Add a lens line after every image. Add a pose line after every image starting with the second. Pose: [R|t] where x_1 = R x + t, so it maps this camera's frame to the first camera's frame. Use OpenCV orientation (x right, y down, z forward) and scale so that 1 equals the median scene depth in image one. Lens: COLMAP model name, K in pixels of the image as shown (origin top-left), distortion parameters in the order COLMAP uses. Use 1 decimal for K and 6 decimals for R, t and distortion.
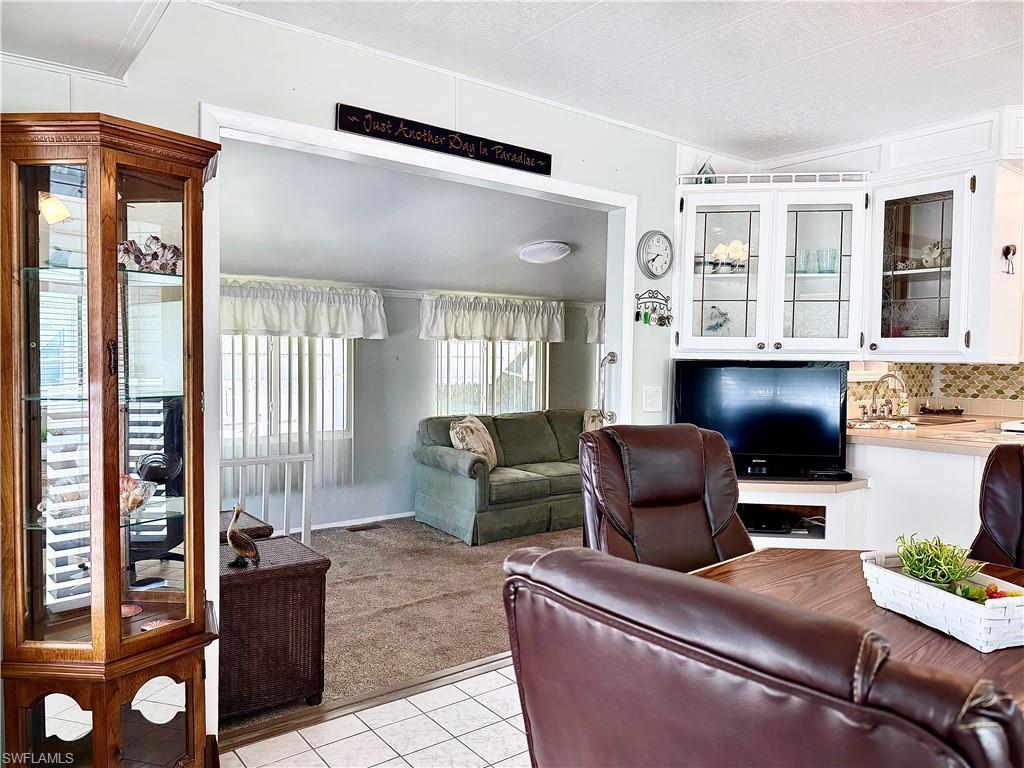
lens RADIAL K [[711.6, 0, 514.7], [0, 711.6, 386.0], [0, 0, 1]] dist [0.087716, -0.131252]
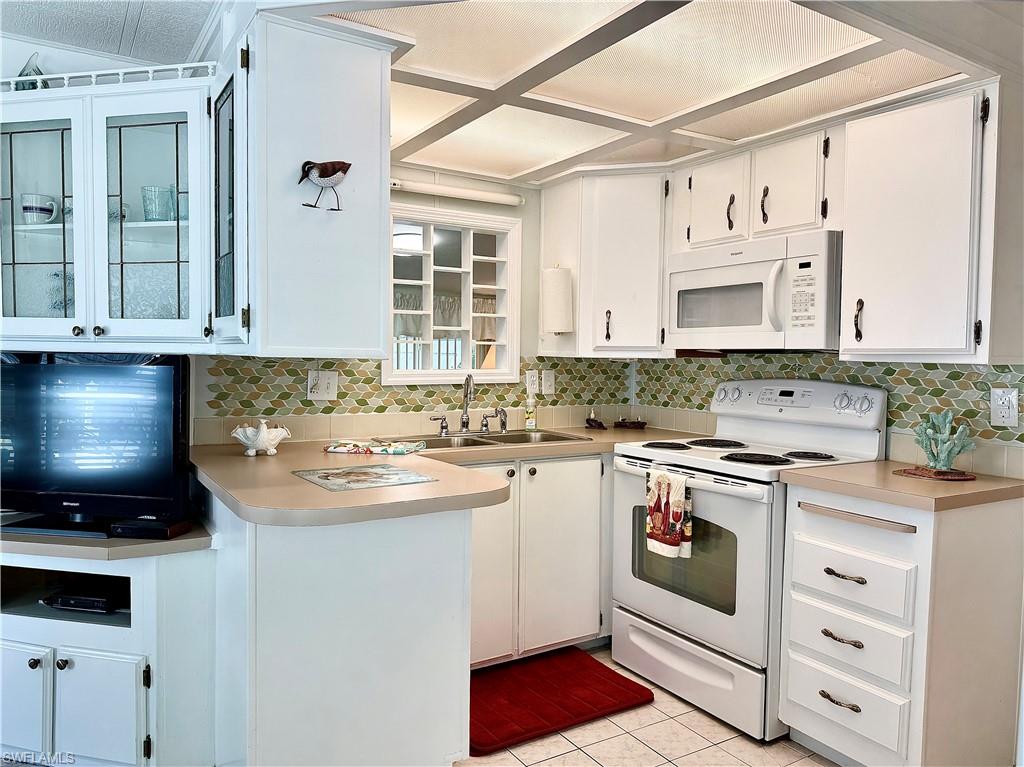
lens RADIAL K [[732.9, 0, 513.5], [0, 732.9, 386.9], [0, 0, 1]] dist [0.049932, -0.073831]
pose [[0.997154, 0.005719, -0.075179, 0.788560], [-0.005362, 0.999973, 0.004952, -0.009637], [0.075205, -0.004534, 0.997158, 0.347251]]
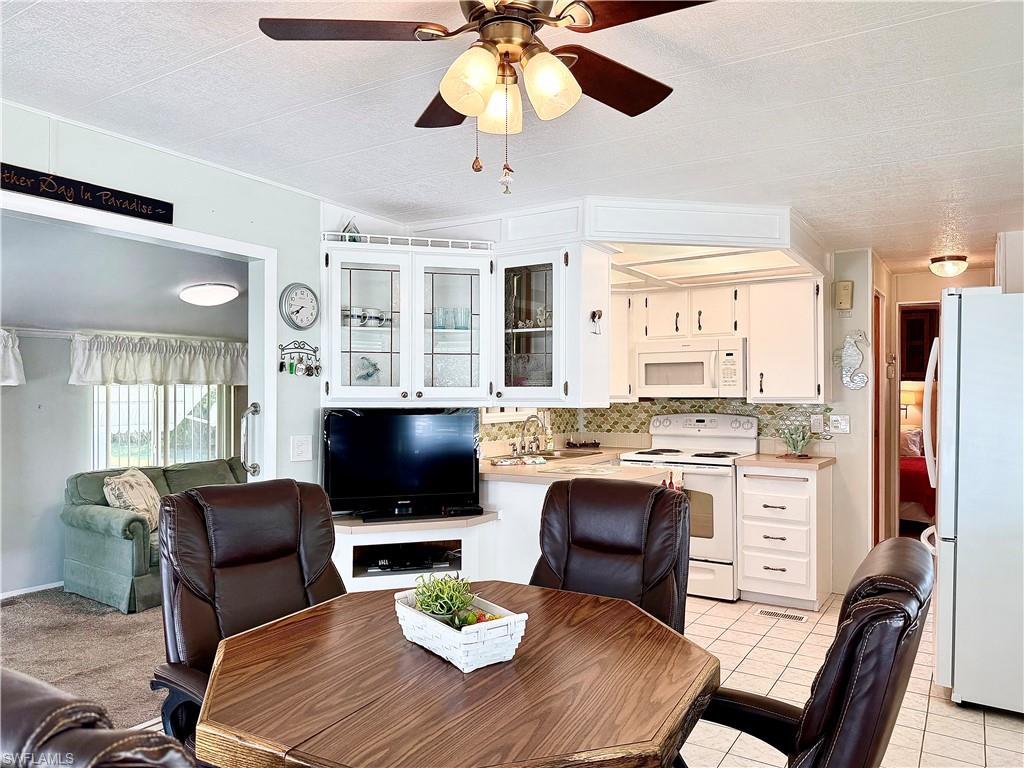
lens RADIAL K [[711.6, 0, 514.7], [0, 711.6, 386.0], [0, 0, 1]] dist [0.087716, -0.131252]
pose [[0.934682, -0.008748, 0.355377, 0.116237], [0.026184, 0.998676, -0.044284, -0.016901], [-0.354519, 0.050696, 0.933674, -0.058288]]
